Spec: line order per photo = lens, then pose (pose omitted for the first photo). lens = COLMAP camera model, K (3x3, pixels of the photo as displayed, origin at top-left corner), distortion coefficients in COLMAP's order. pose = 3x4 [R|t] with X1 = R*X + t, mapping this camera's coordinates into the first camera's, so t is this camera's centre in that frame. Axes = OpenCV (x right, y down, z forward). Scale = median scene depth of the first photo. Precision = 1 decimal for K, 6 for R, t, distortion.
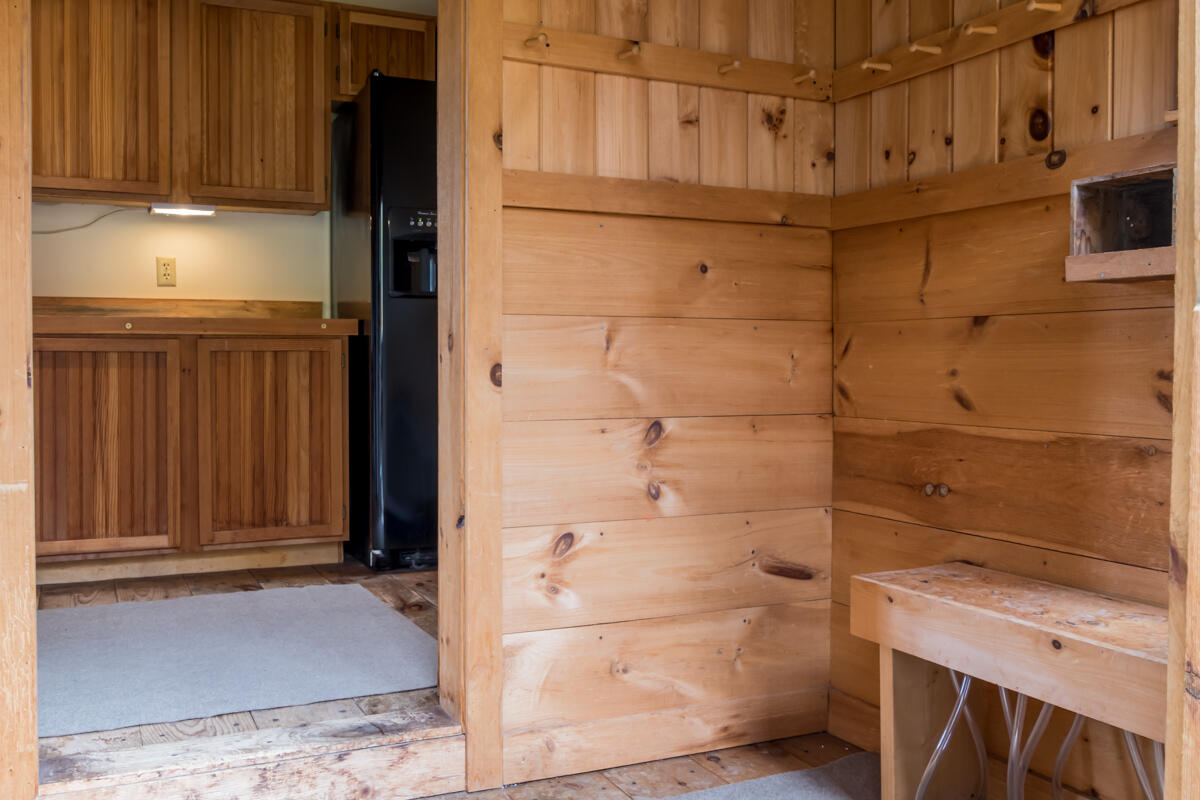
lens RADIAL K [[1110.5, 0, 599.9], [0, 1110.5, 396.0], [0, 0, 1]] dist [-0.045852, 0.000000]
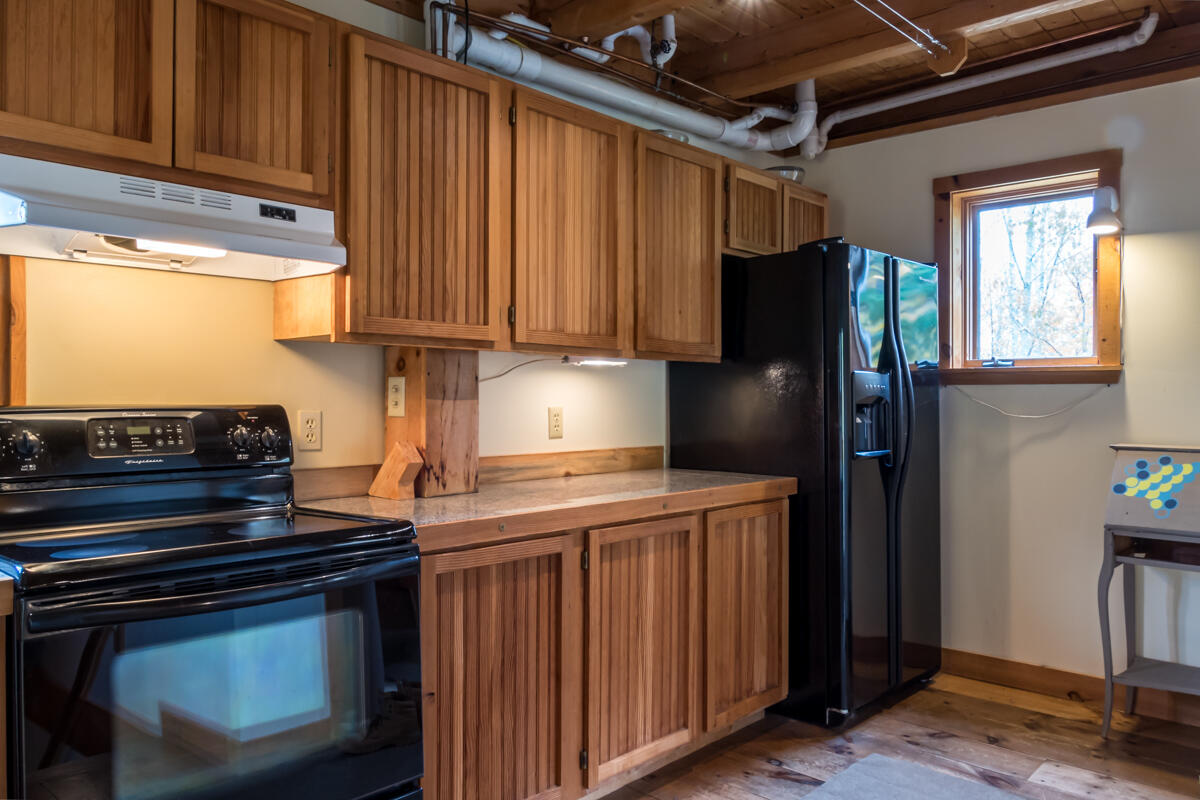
lens RADIAL K [[896.7, 0, 600.8], [0, 896.7, 399.7], [0, 0, 1]] dist [-0.002188, -0.000725]
pose [[0.917937, 0.002810, 0.396717, -0.715943], [0.005188, 0.999804, -0.019086, -0.127792], [-0.396693, 0.019578, 0.917743, 0.317466]]
